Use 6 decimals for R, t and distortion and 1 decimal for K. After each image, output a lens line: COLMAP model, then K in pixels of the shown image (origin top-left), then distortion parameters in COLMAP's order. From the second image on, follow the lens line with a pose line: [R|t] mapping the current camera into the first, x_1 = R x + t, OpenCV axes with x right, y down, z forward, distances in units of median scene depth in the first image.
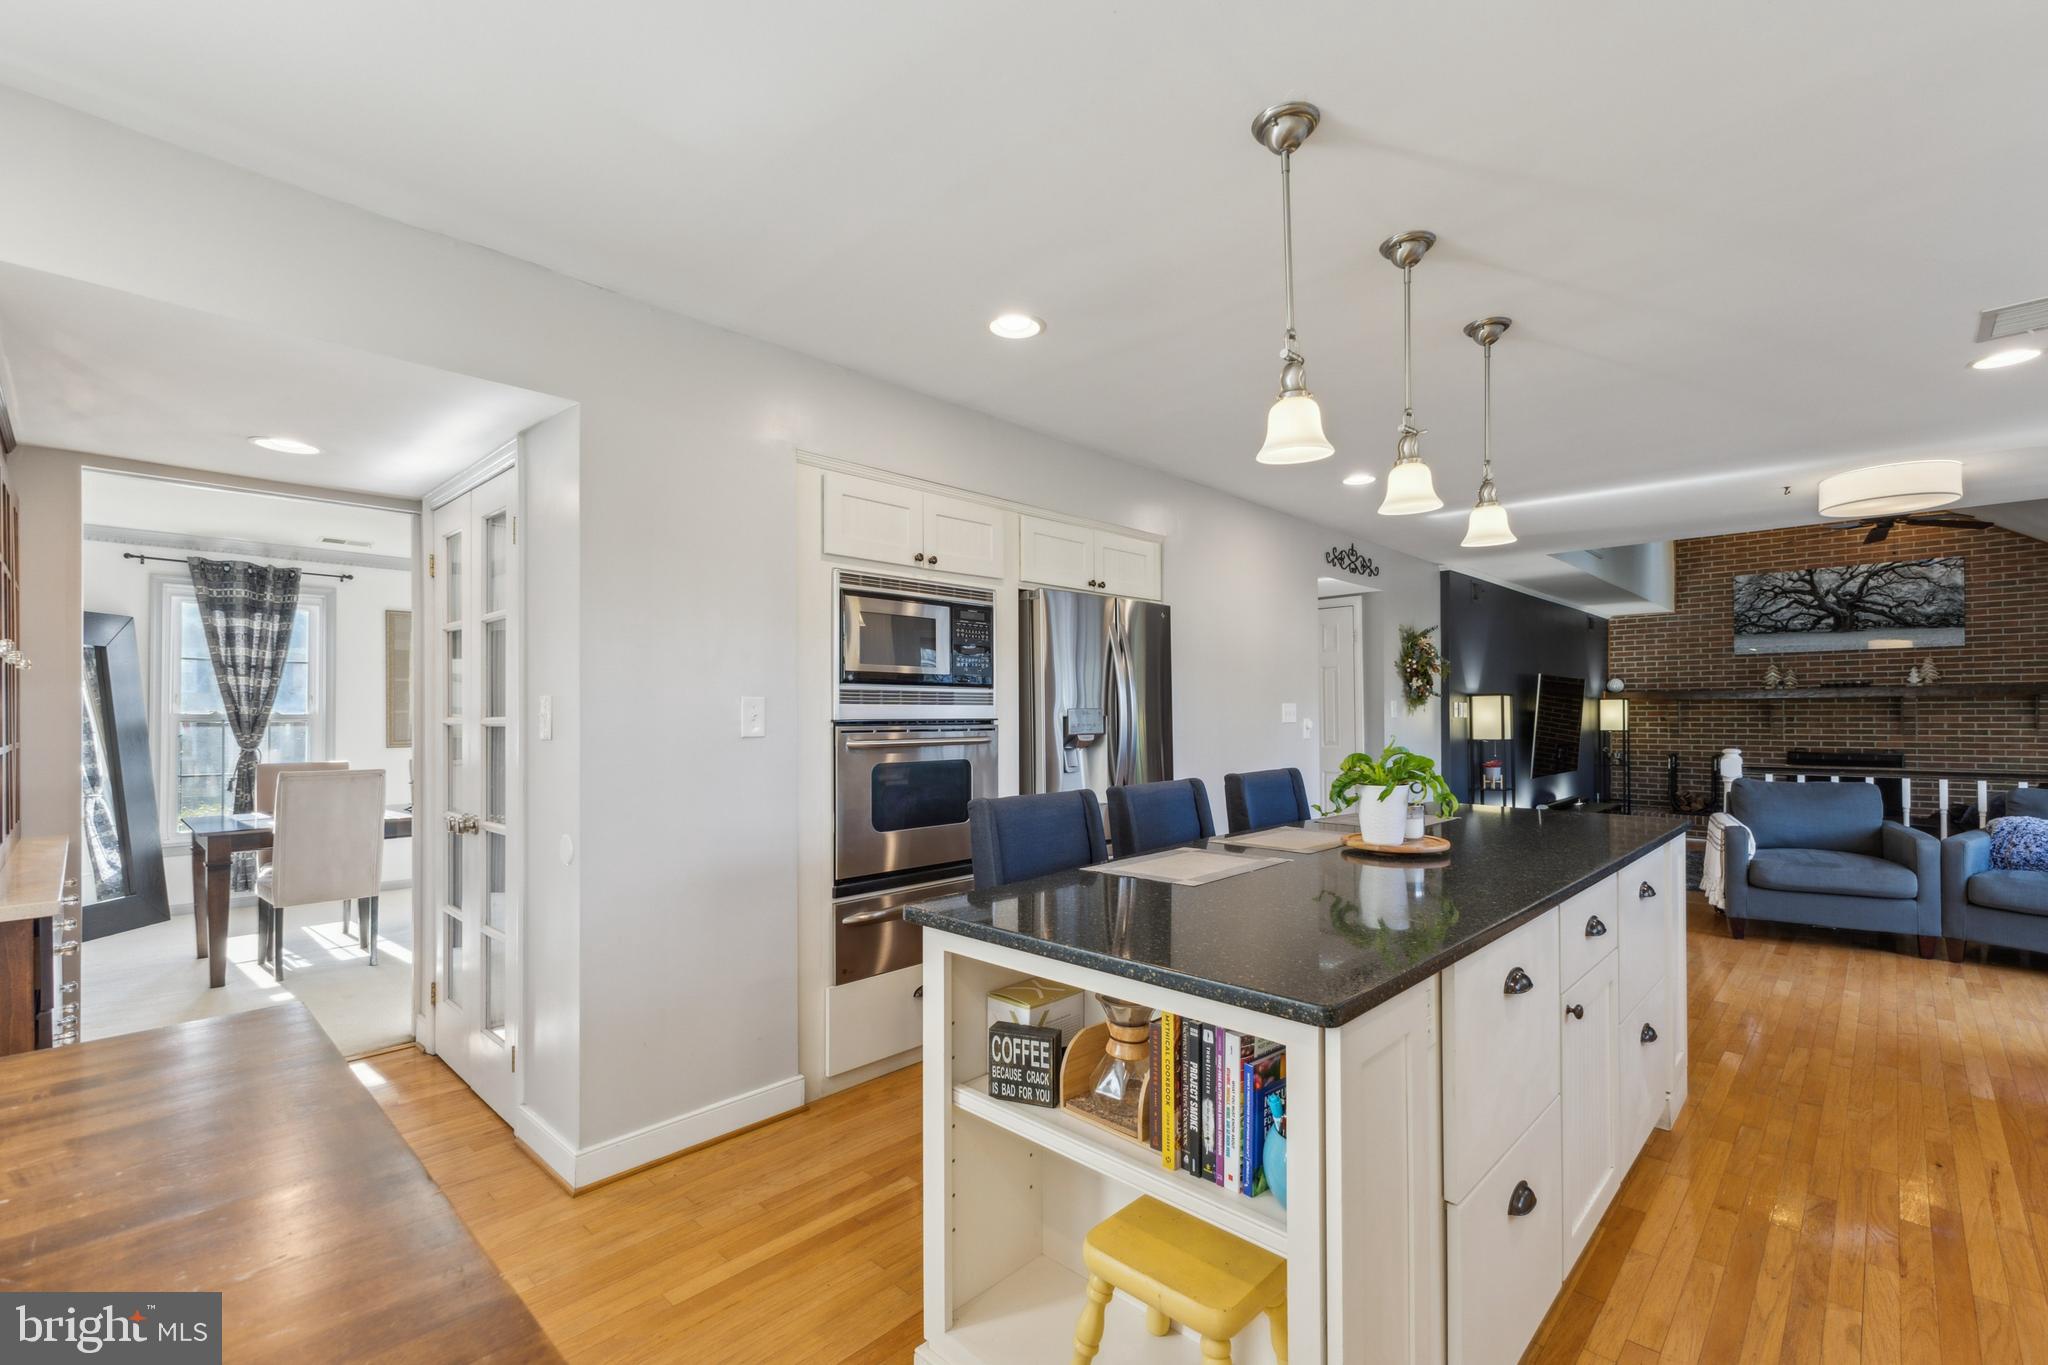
lens RADIAL K [[883.0, 0, 1021.5], [0, 883.0, 711.9], [0, 0, 1]] dist [0.009885, -0.003945]
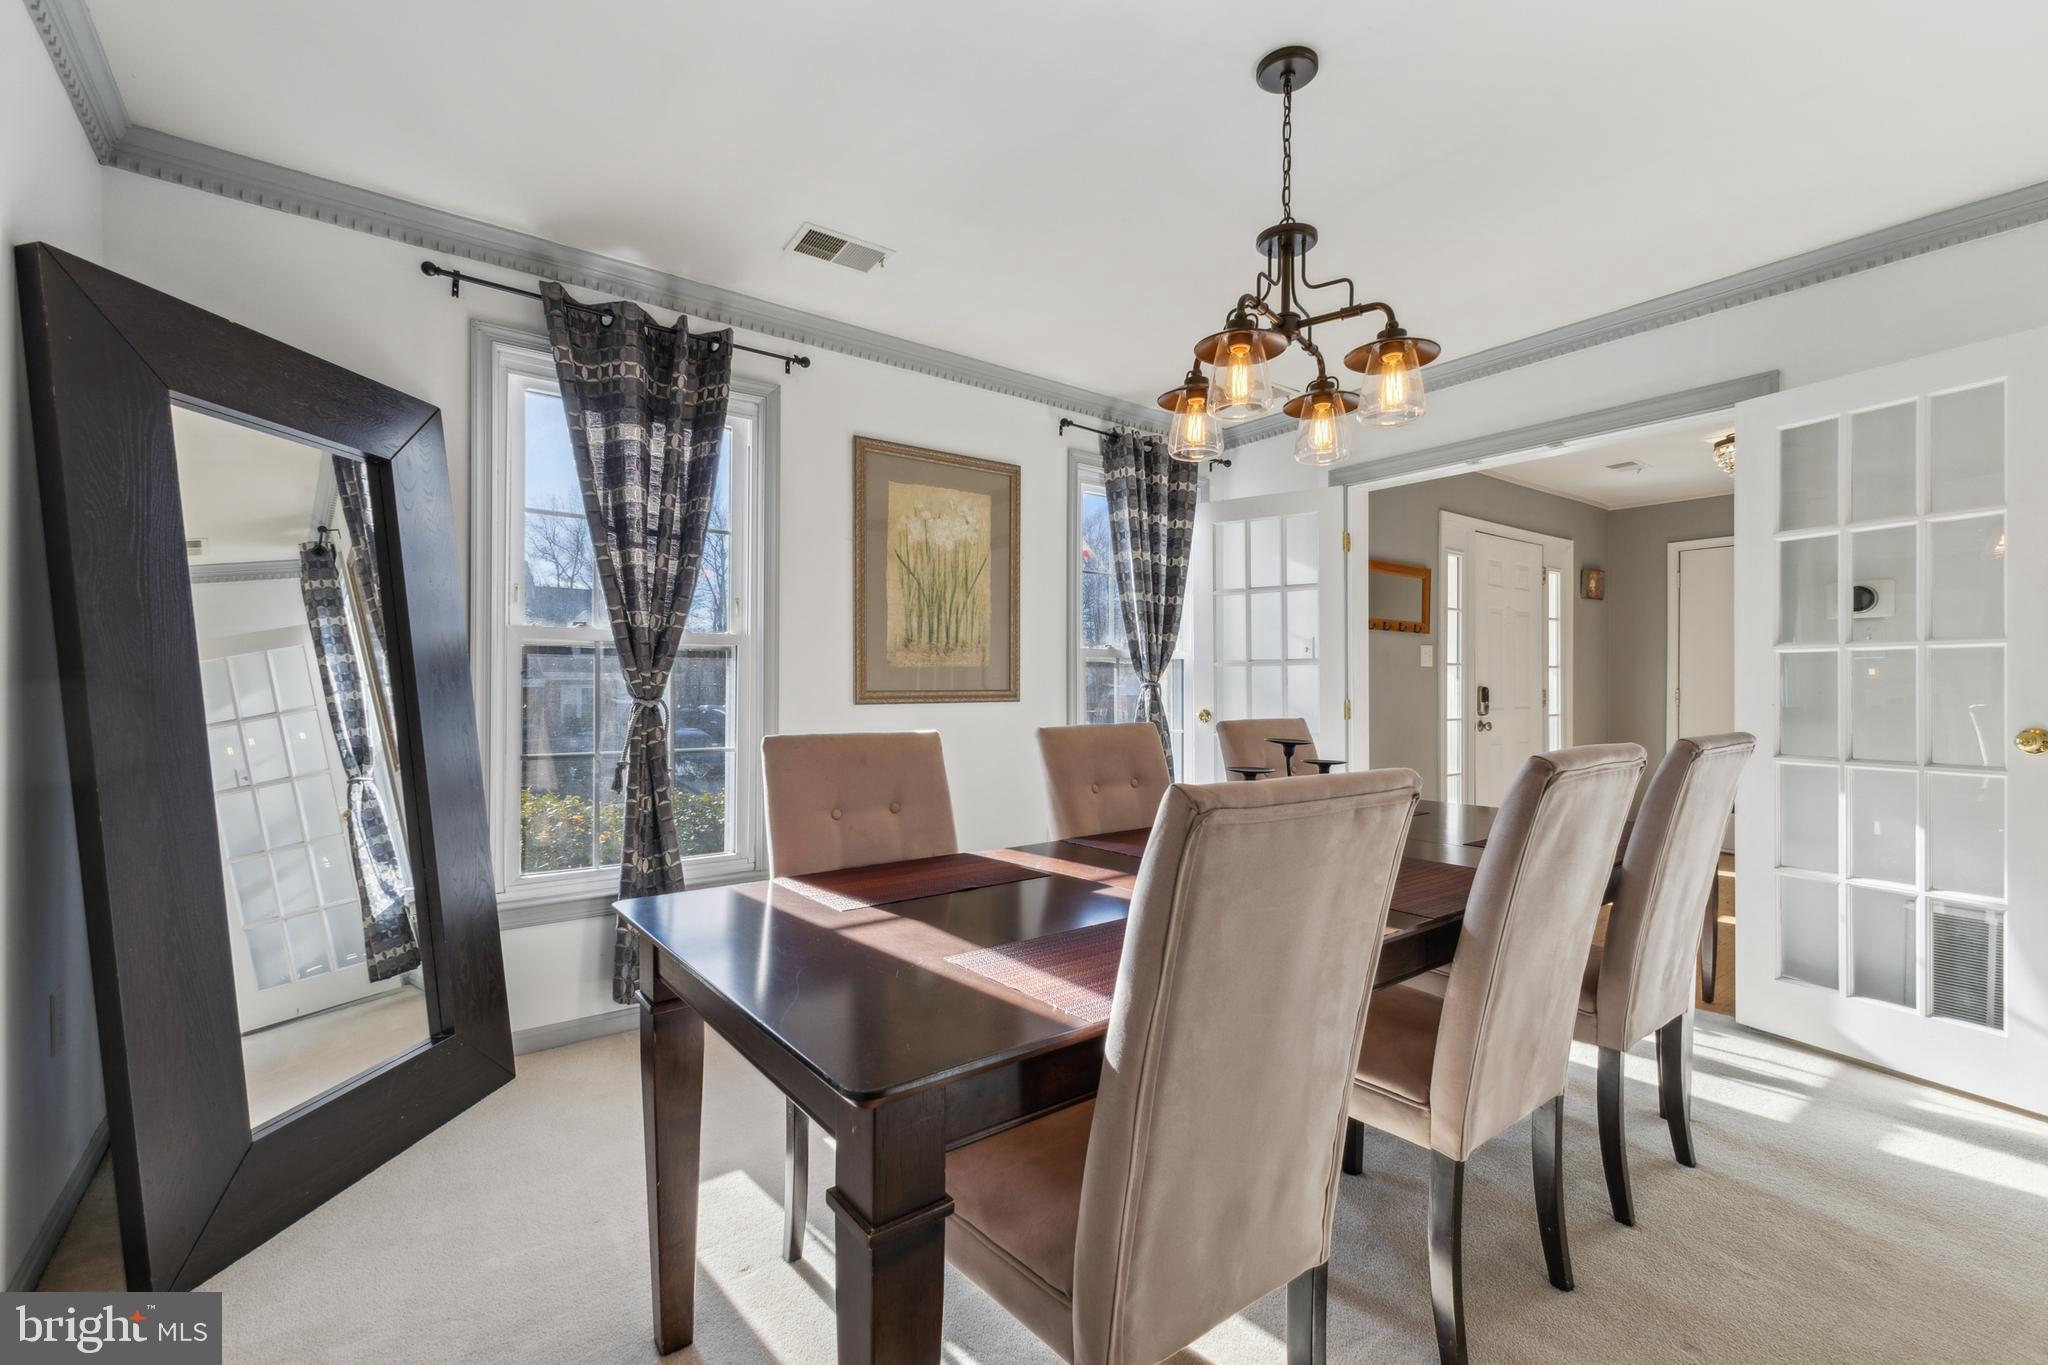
lens RADIAL K [[883.0, 0, 1041.2], [0, 883.0, 677.1], [0, 0, 1]] dist [0.009885, -0.003945]
pose [[0.988793, 0.004456, -0.149225, -0.586997], [-0.003403, 0.999968, 0.007306, 0.024122], [0.149252, -0.006716, 0.988776, 0.558186]]
